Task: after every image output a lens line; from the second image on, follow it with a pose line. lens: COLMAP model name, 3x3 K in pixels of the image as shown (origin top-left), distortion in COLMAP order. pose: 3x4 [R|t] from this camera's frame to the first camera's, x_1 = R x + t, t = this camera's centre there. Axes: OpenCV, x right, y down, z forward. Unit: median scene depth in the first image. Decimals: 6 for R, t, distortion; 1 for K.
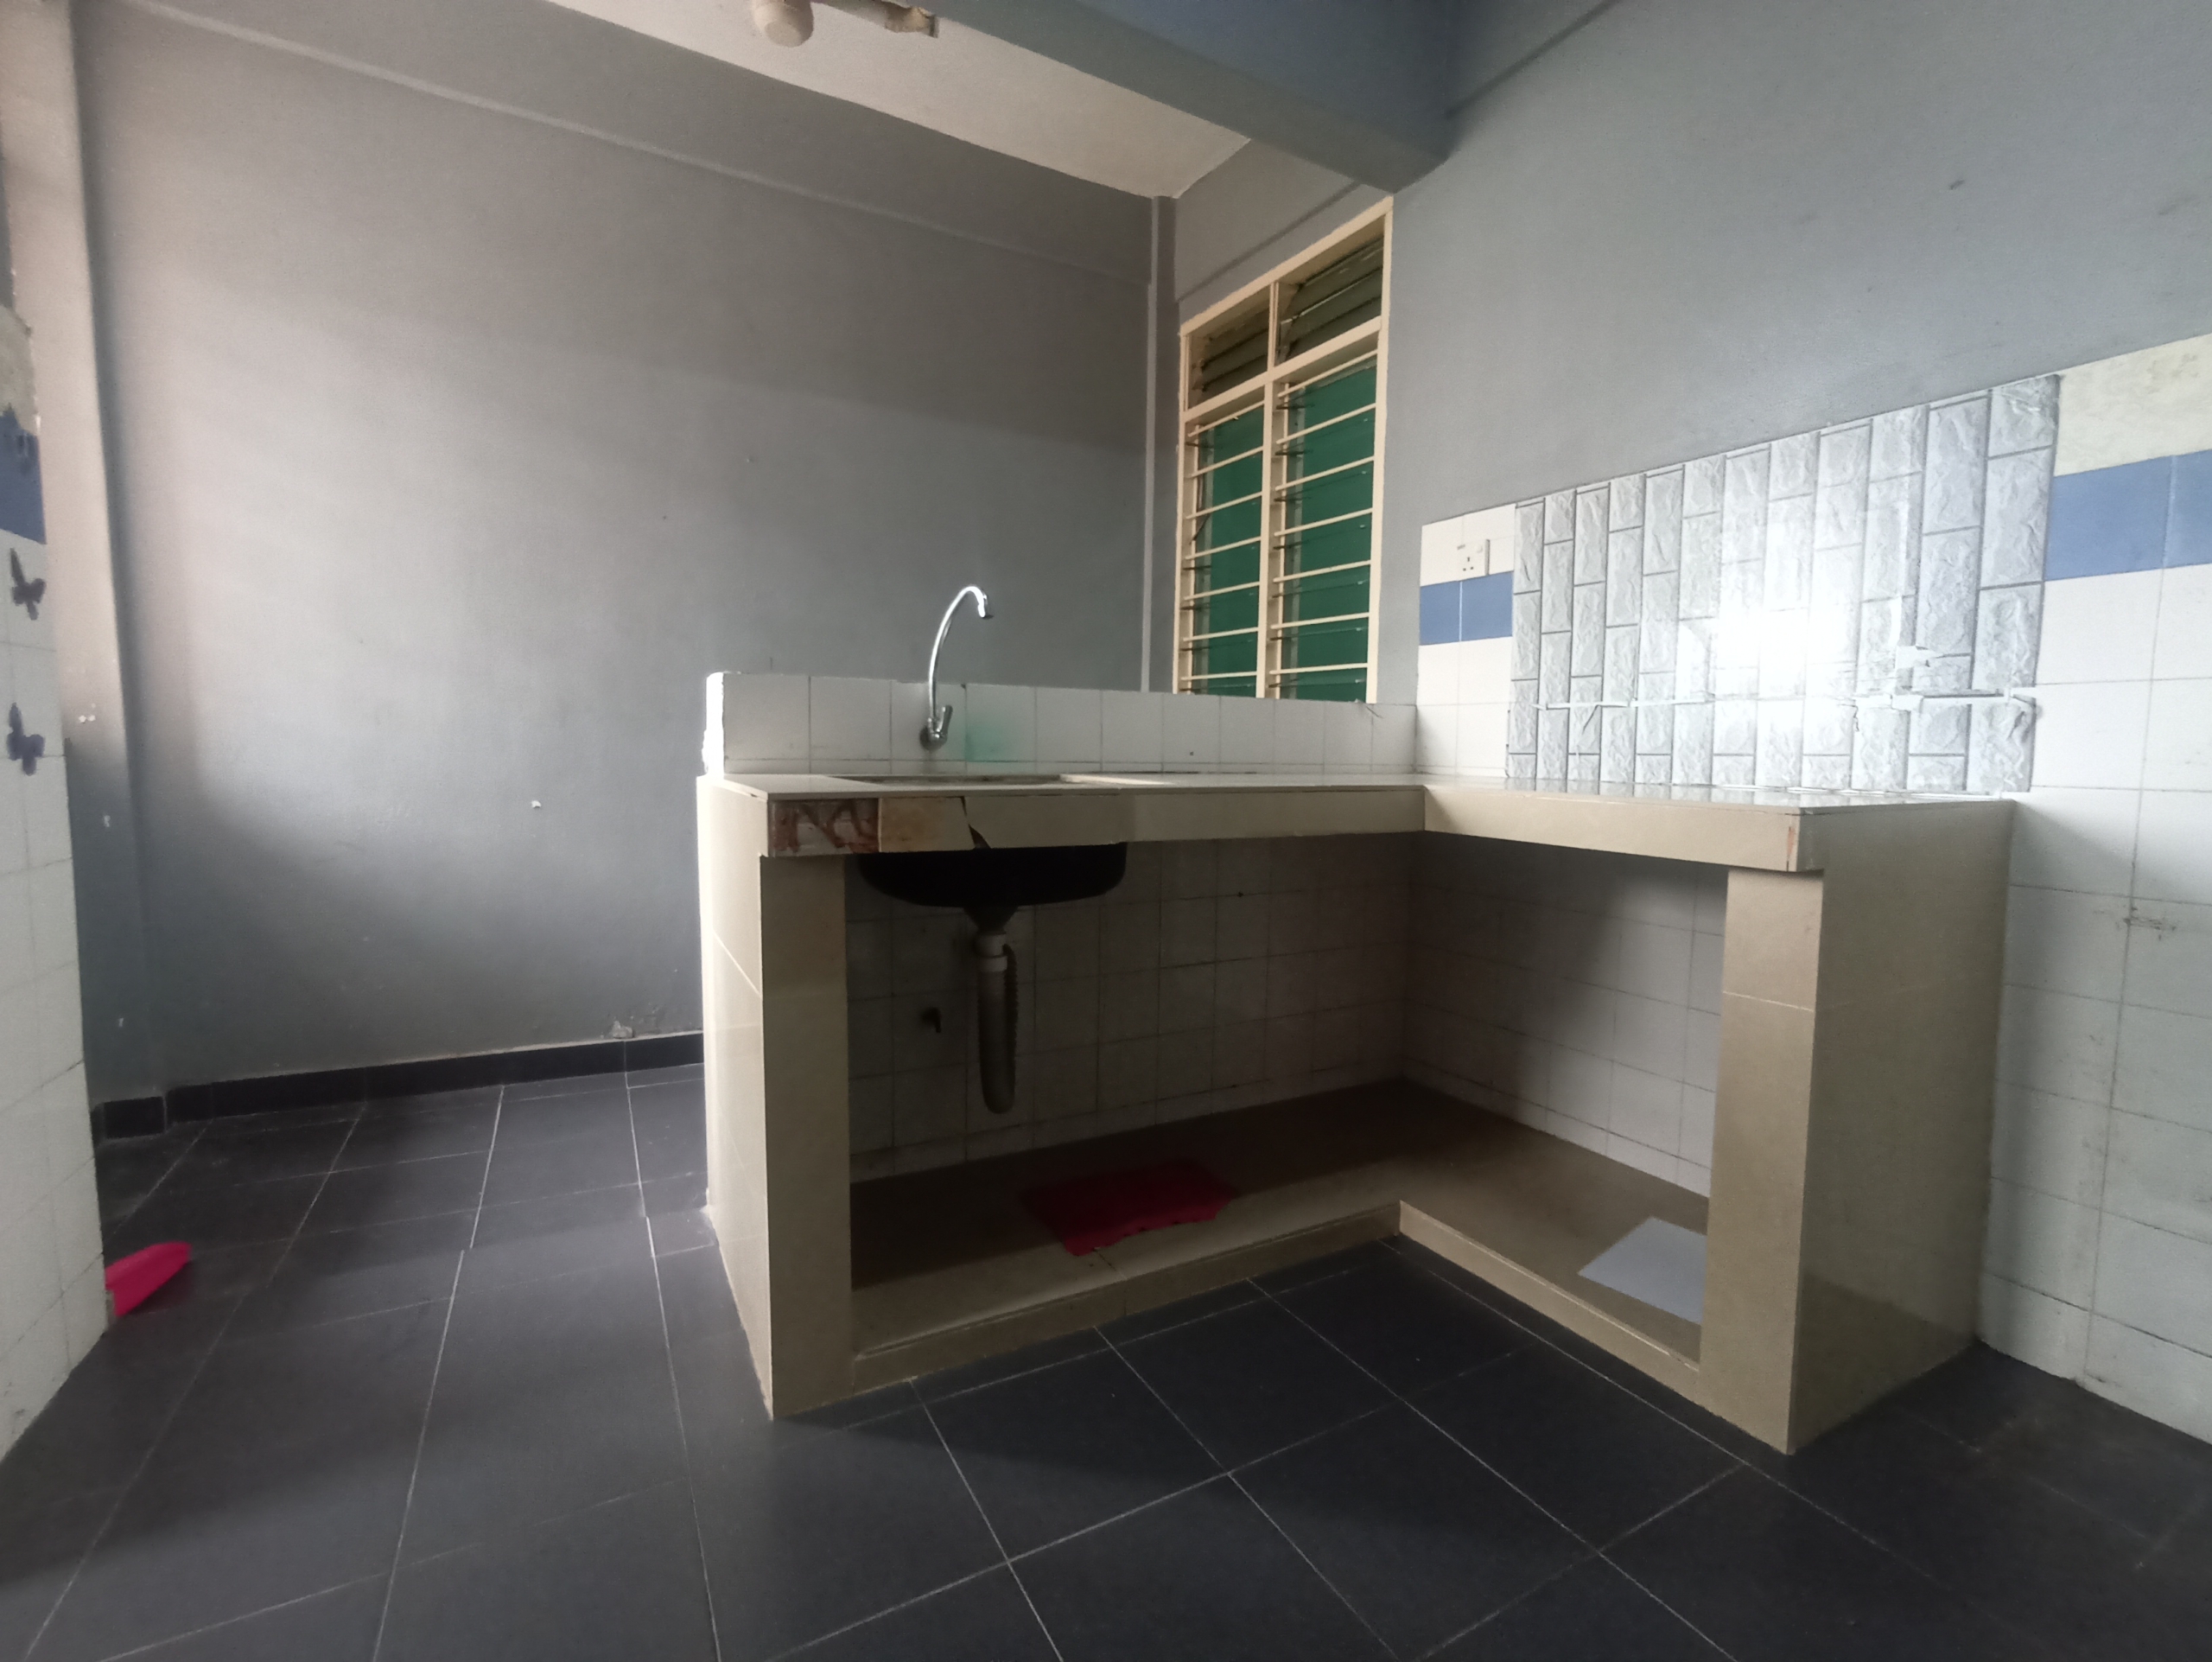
lens RADIAL K [[998.6, 0, 1104.1], [0, 998.6, 821.0], [0, 0, 1]] dist [-0.048050, 0.029997]
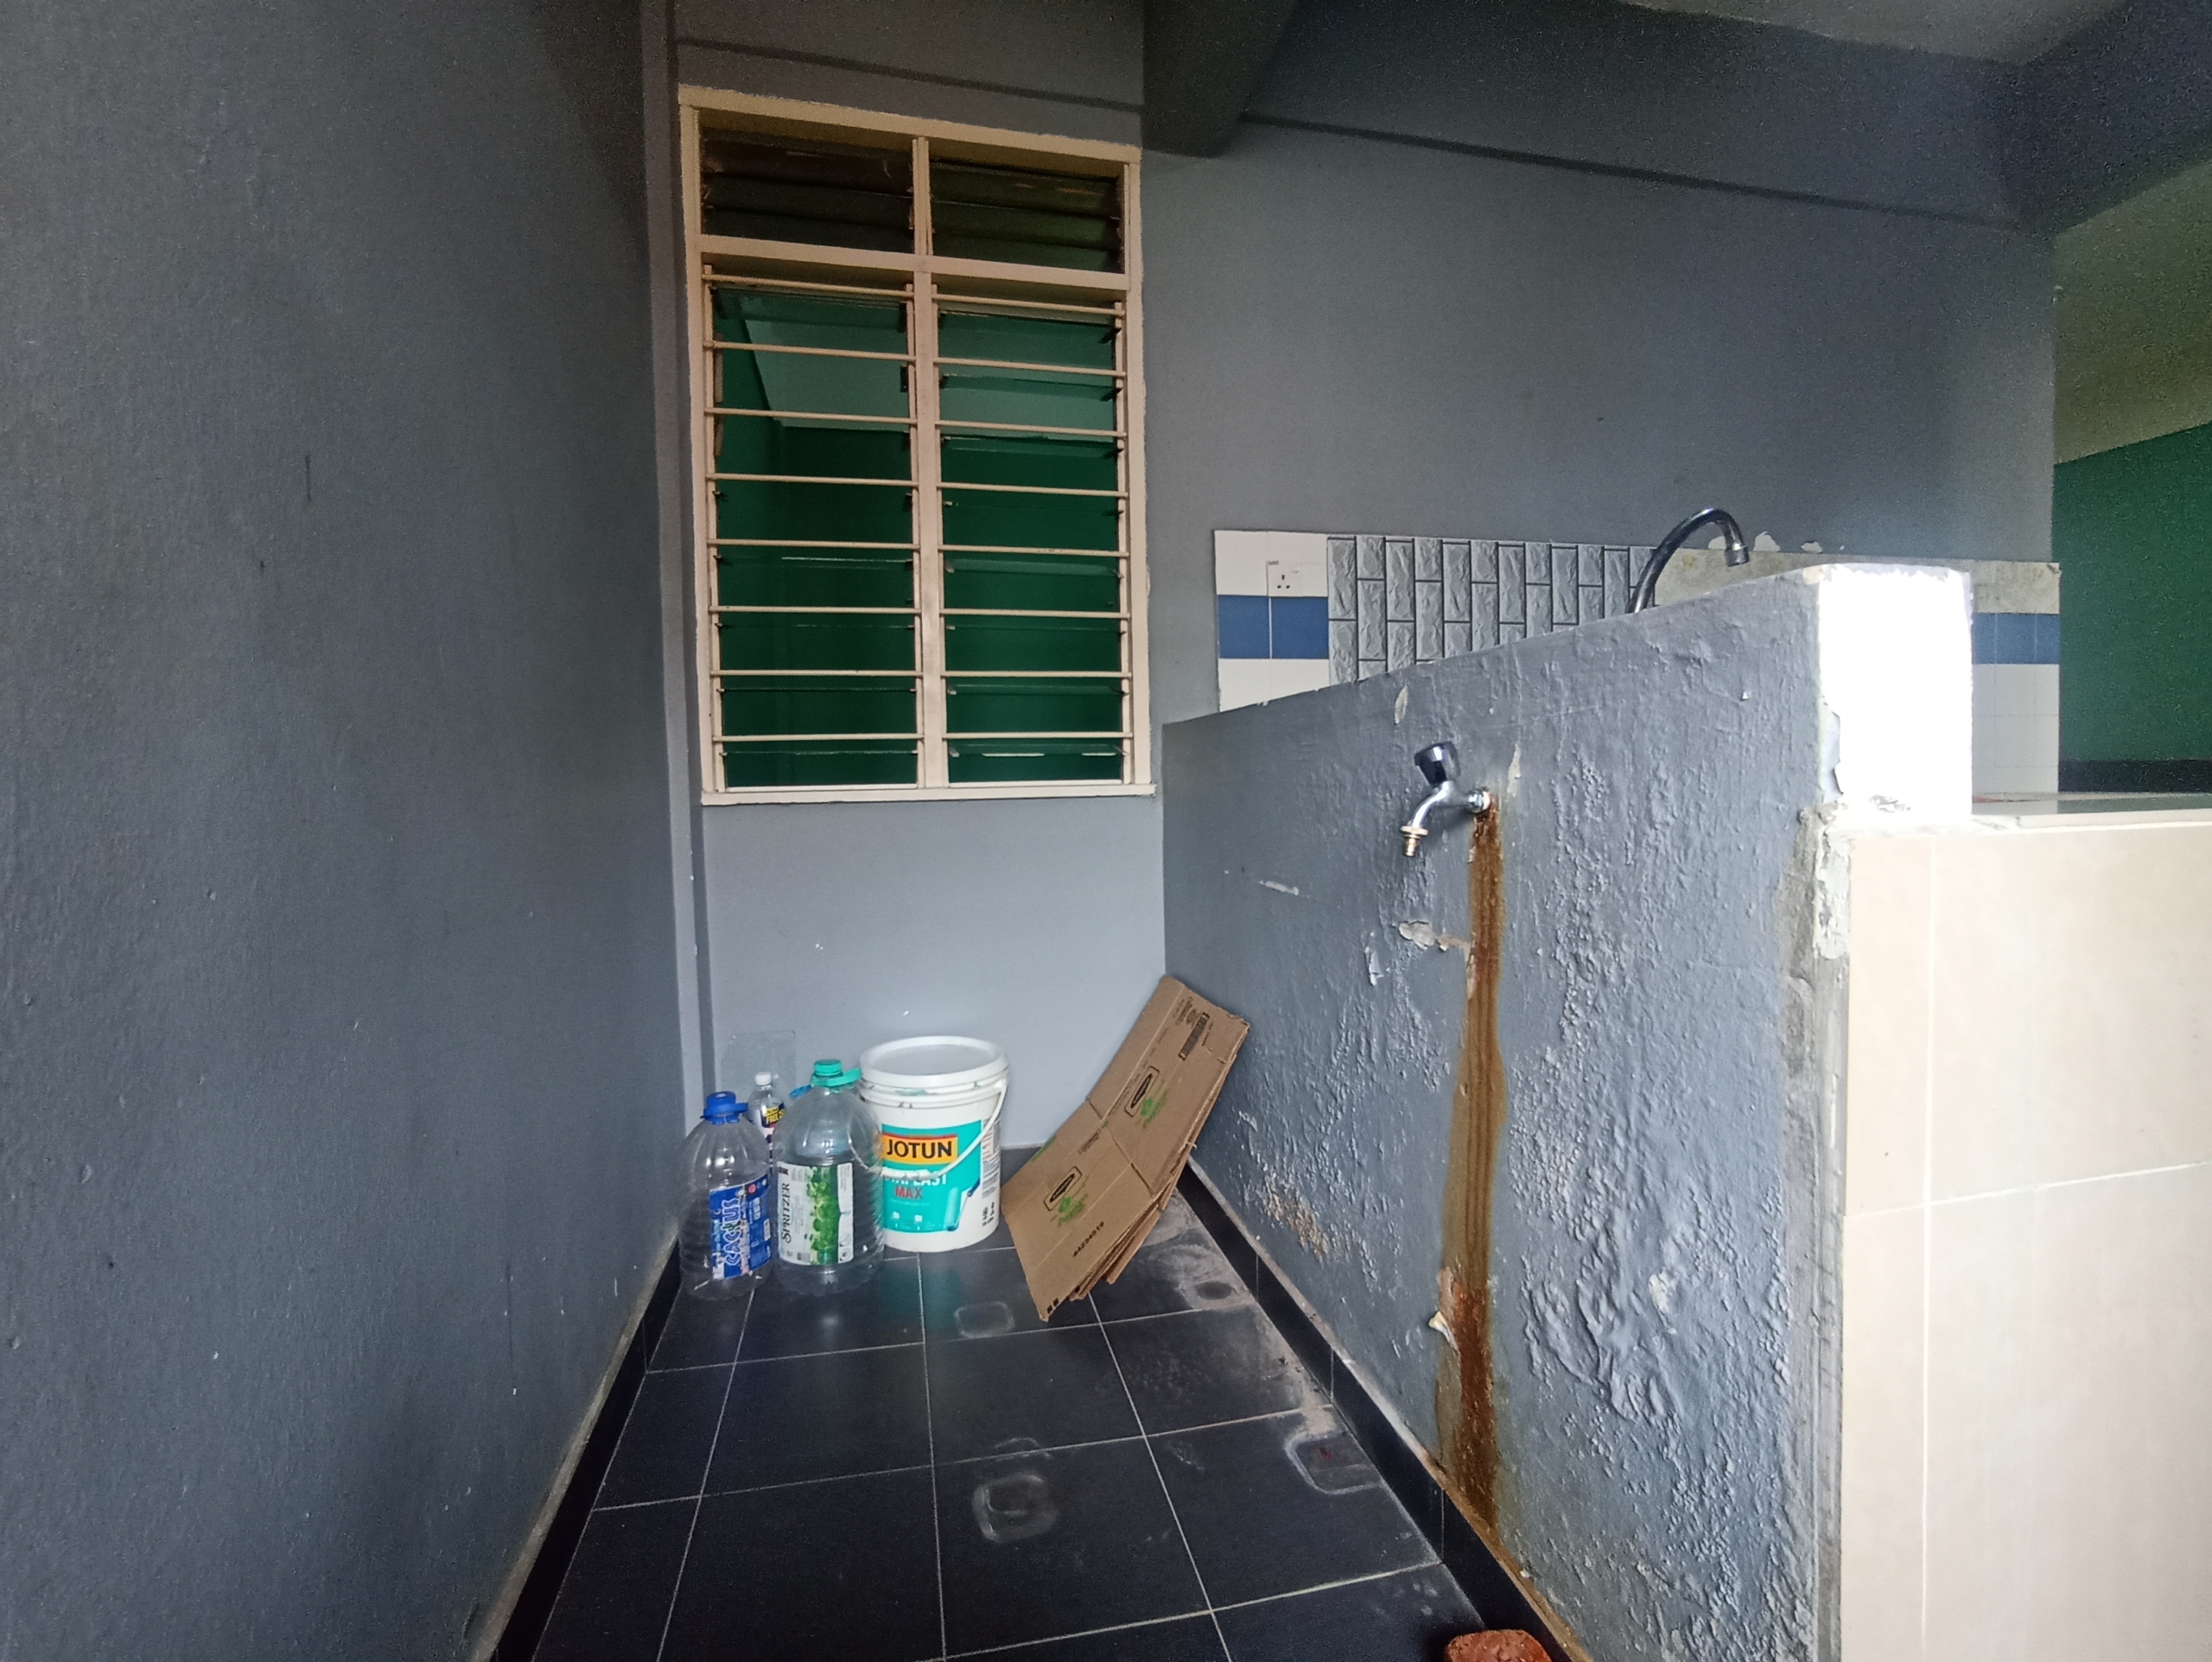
lens RADIAL K [[998.6, 0, 1104.1], [0, 998.6, 821.0], [0, 0, 1]] dist [-0.048050, 0.029997]
pose [[0.276338, -0.055747, 0.959442, -0.707044], [0.102880, 0.994296, 0.028140, -0.073163], [-0.955538, 0.090931, 0.280497, 0.990282]]
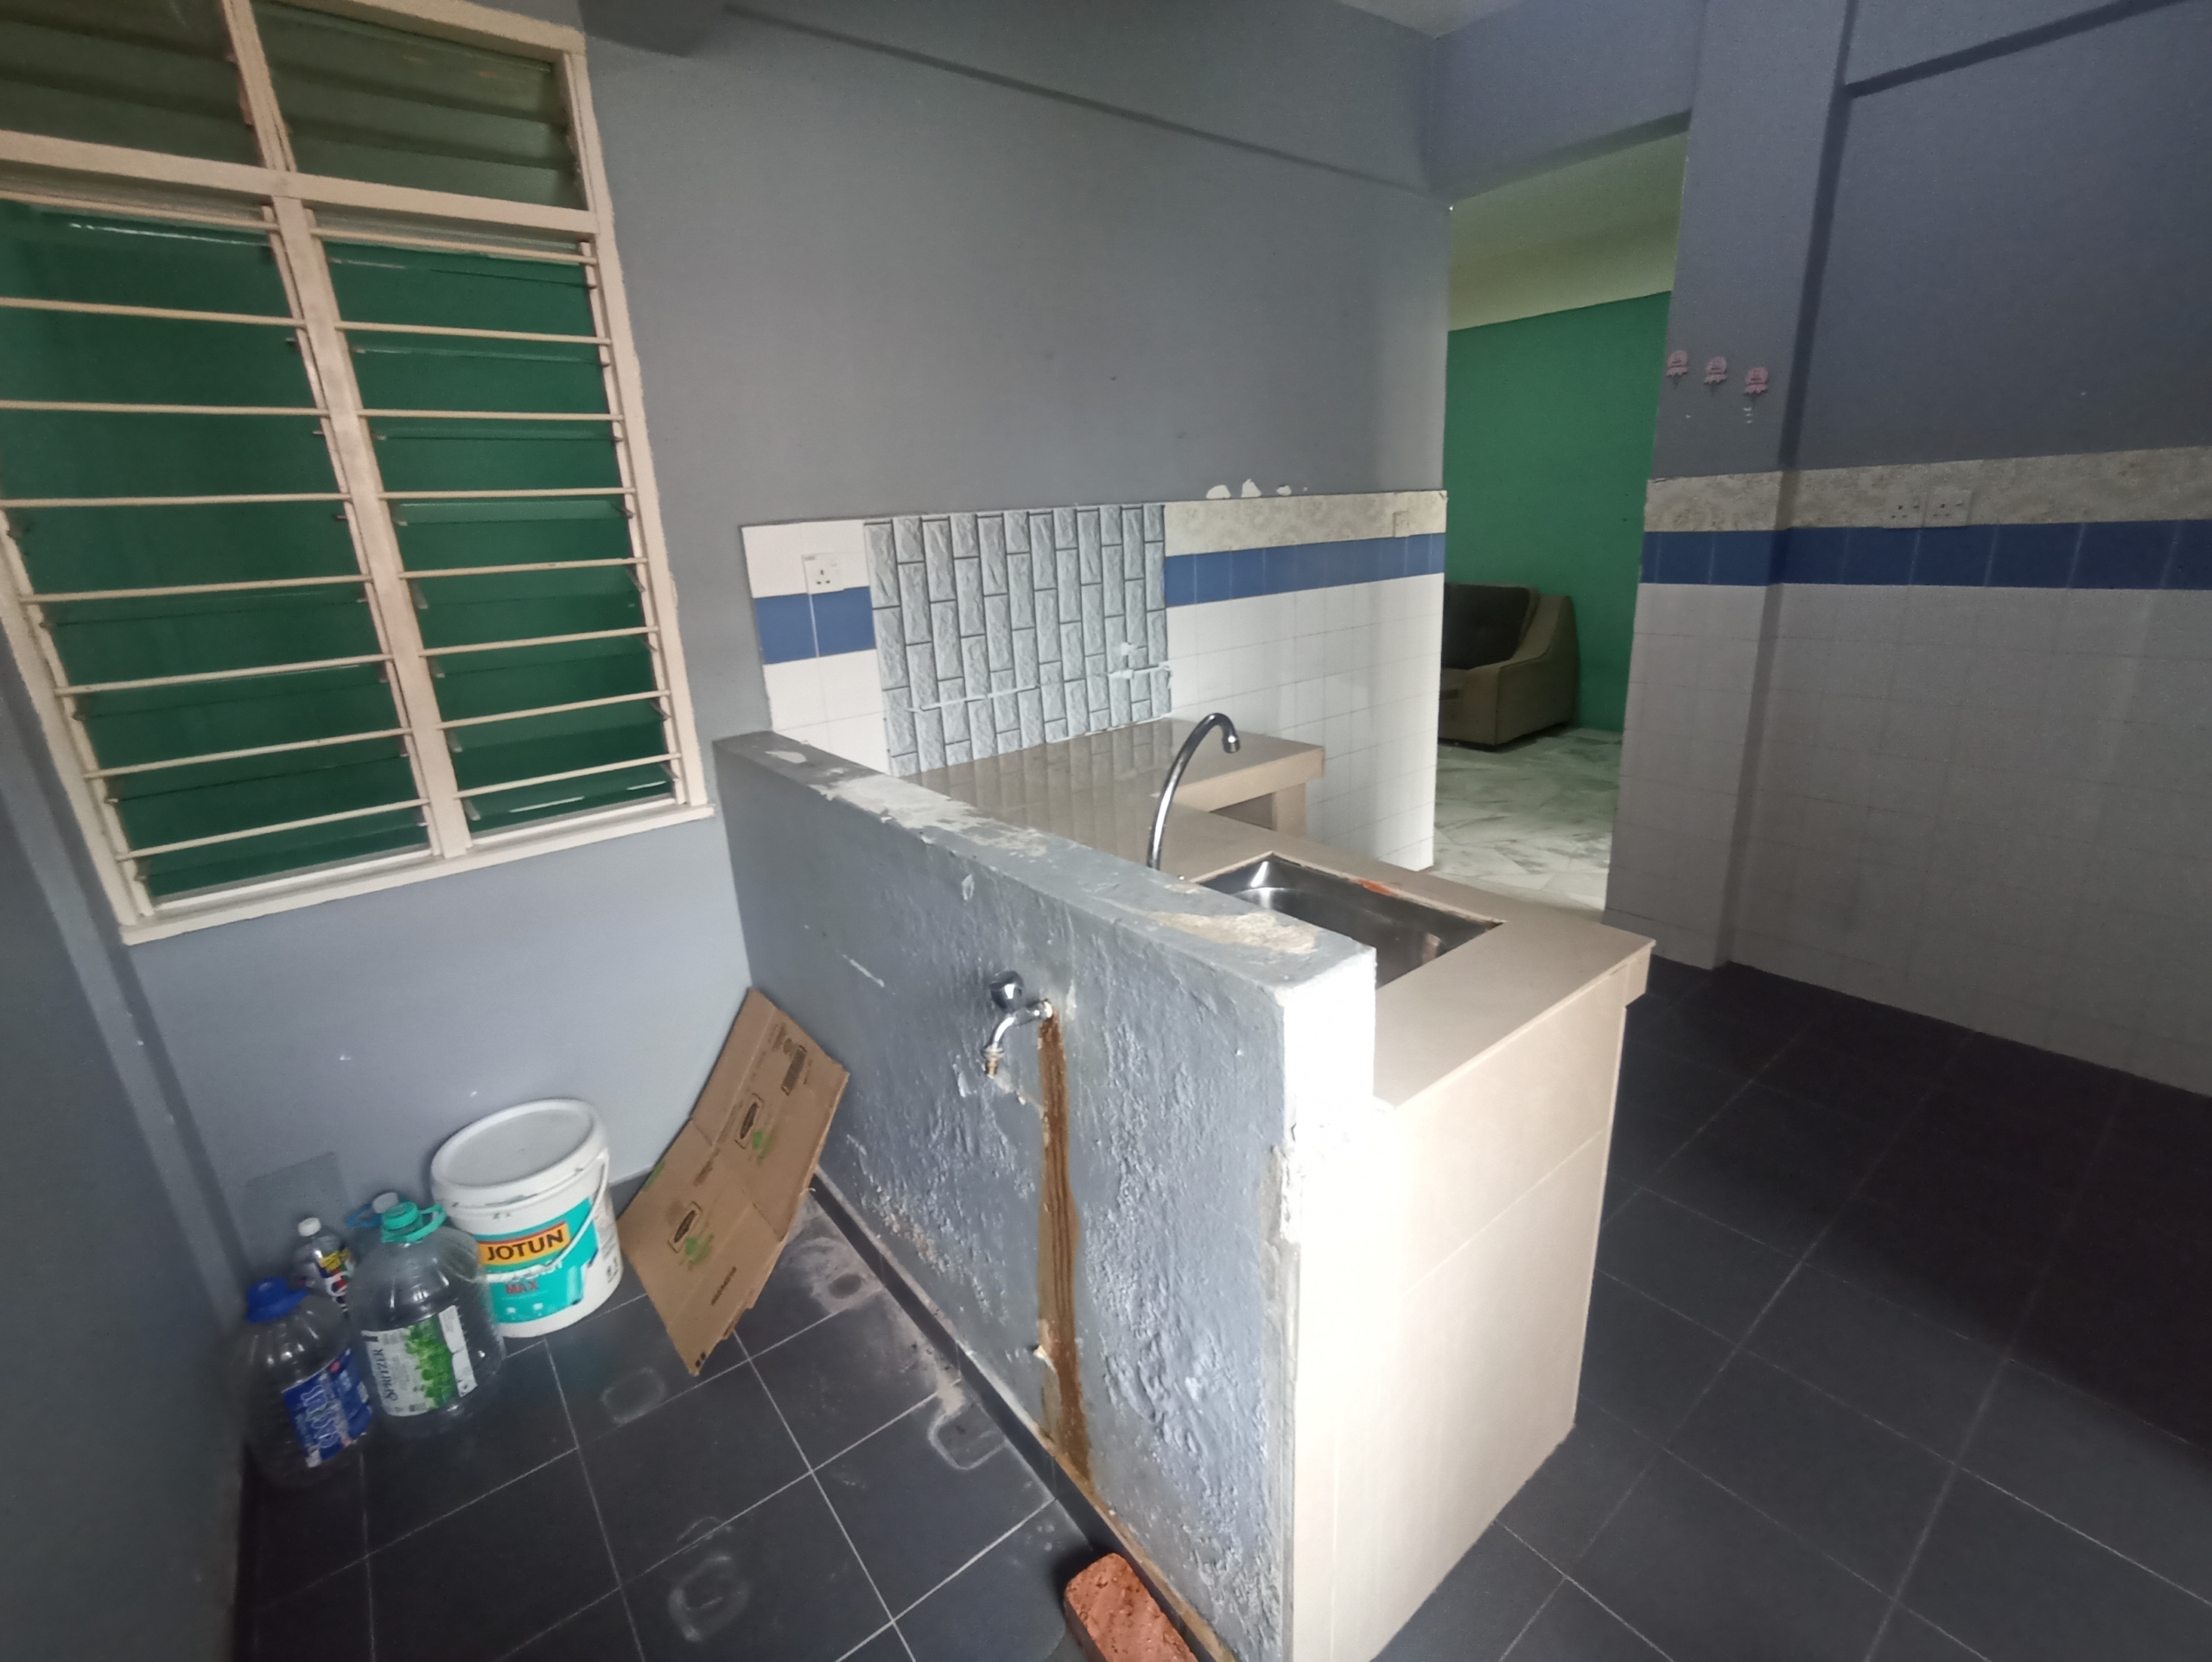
lens RADIAL K [[998.6, 0, 1104.1], [0, 998.6, 821.0], [0, 0, 1]] dist [-0.048050, 0.029997]
pose [[-0.171082, -0.298105, 0.939076, -0.704096], [0.126114, 0.938662, 0.320949, -0.337939], [-0.977152, 0.173340, -0.122993, 0.967863]]
